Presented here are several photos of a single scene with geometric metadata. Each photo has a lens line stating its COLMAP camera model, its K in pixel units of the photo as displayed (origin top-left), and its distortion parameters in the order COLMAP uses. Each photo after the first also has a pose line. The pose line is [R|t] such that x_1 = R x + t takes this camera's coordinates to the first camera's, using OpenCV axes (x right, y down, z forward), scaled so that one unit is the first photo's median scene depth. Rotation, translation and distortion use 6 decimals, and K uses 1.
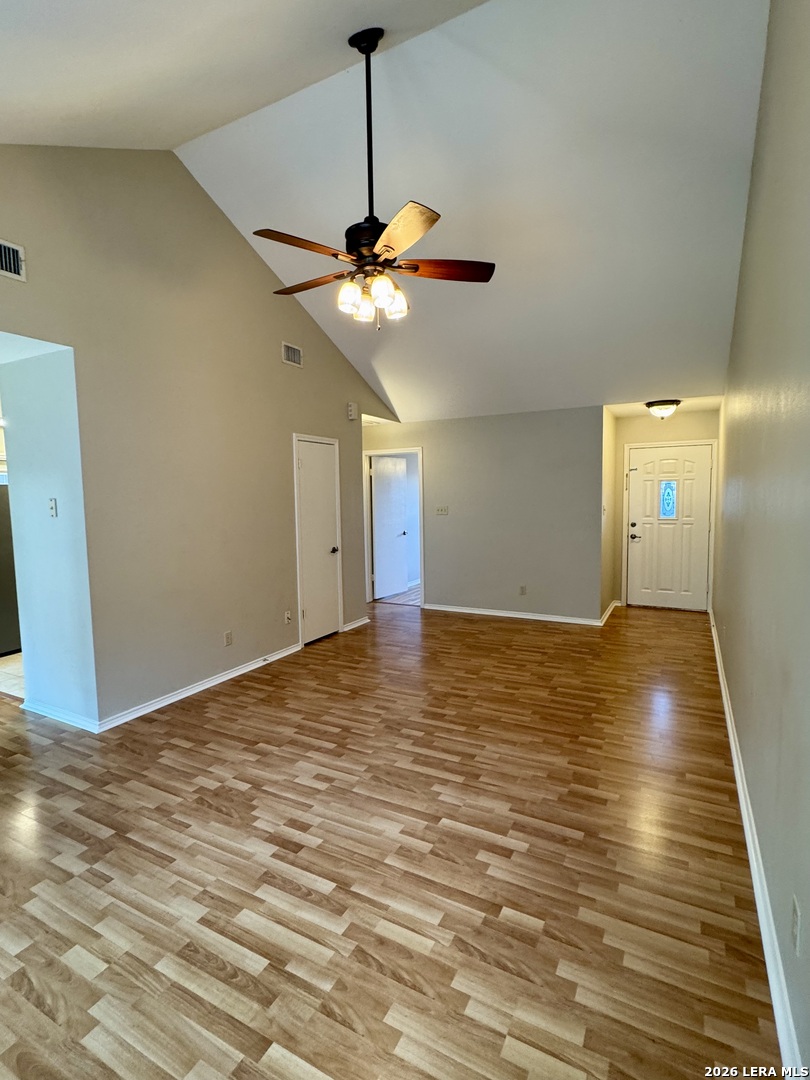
lens RADIAL K [[529.6, 0, 399.5], [0, 529.6, 536.6], [0, 0, 1]] dist [0.000951, 0.000261]
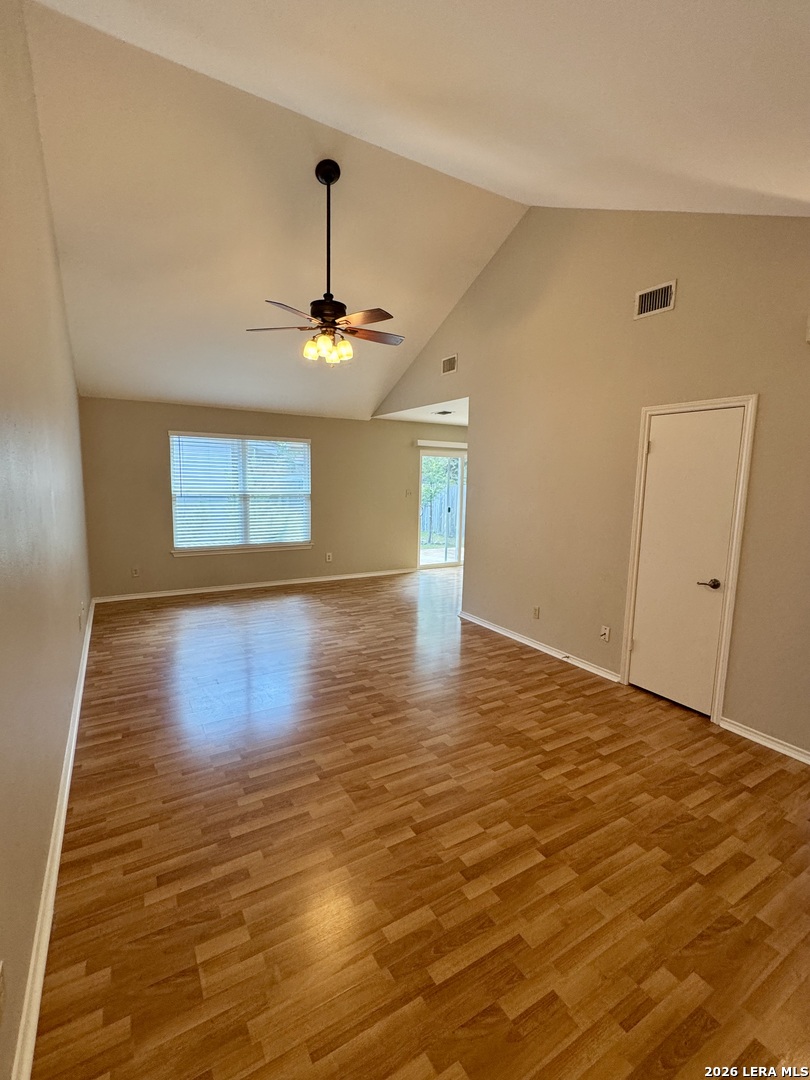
lens RADIAL K [[482.6, 0, 407.7], [0, 482.6, 536.7], [0, 0, 1]] dist [0.002205, -0.000110]
pose [[-0.502667, 0.114616, -0.856848, 0.865398], [-0.082305, 0.980324, 0.179417, -0.162231], [0.860553, 0.160710, -0.483343, 1.584205]]
